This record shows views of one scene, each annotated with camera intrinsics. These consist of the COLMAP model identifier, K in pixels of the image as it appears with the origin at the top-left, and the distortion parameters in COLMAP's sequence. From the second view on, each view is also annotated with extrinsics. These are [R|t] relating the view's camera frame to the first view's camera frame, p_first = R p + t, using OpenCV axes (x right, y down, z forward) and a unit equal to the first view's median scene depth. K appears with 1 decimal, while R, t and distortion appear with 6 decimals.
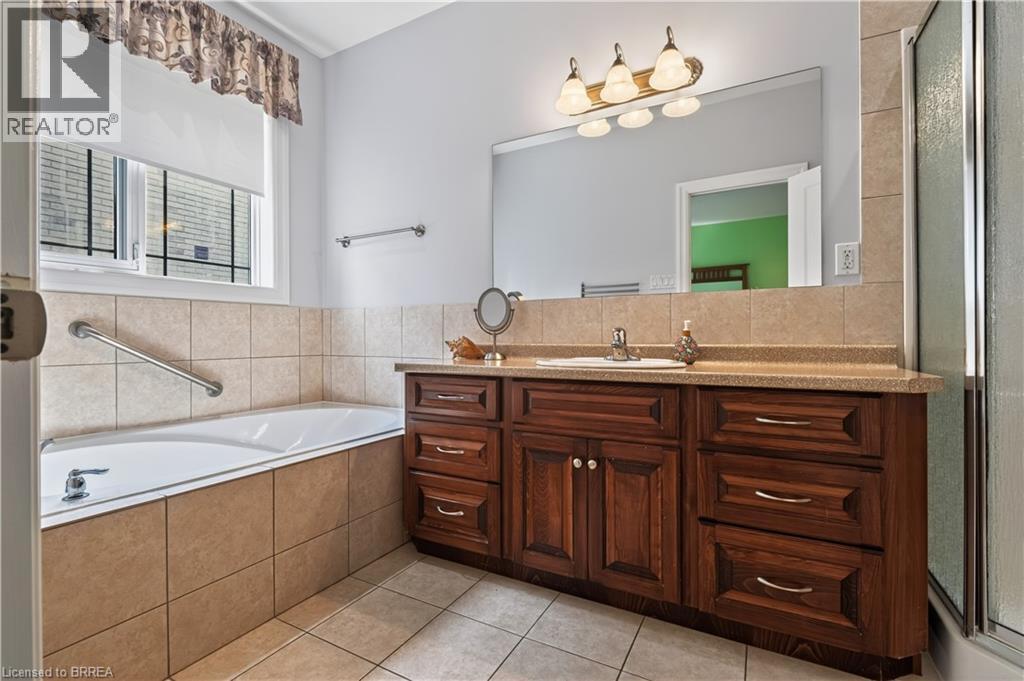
lens RADIAL K [[460.1, 0, 515.2], [0, 460.1, 338.3], [0, 0, 1]] dist [0.001197, -0.001254]
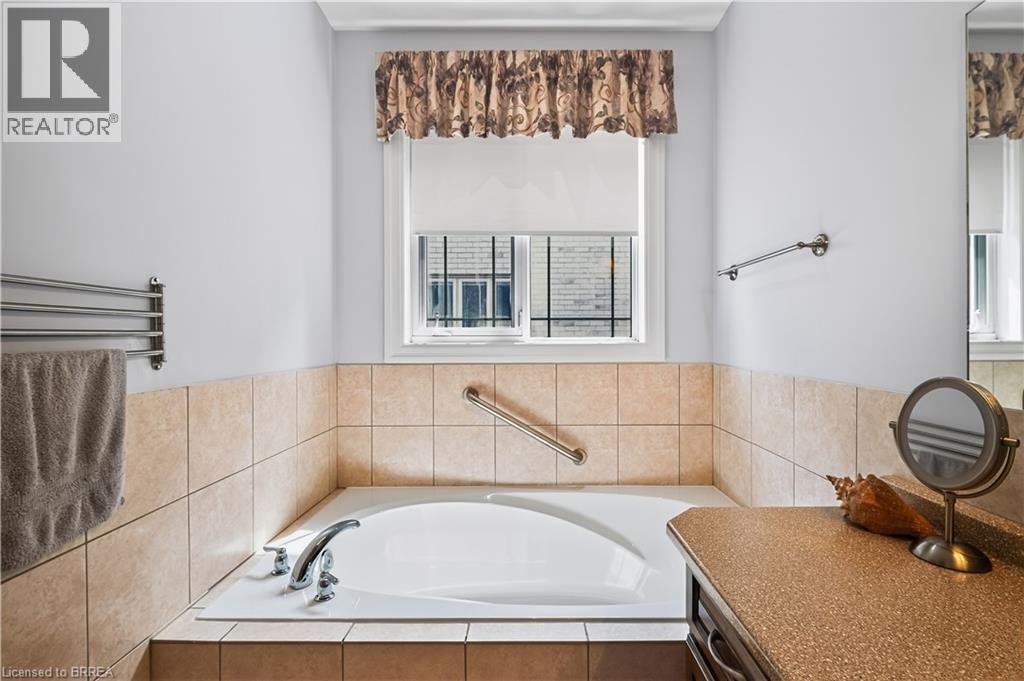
lens RADIAL K [[460.1, 0, 515.8], [0, 460.1, 347.7], [0, 0, 1]] dist [0.001197, -0.001254]
pose [[0.487884, 0.008615, -0.872866, 0.099894], [0.002912, 0.999930, 0.011496, -0.121637], [0.872904, -0.008151, 0.487824, 0.426030]]
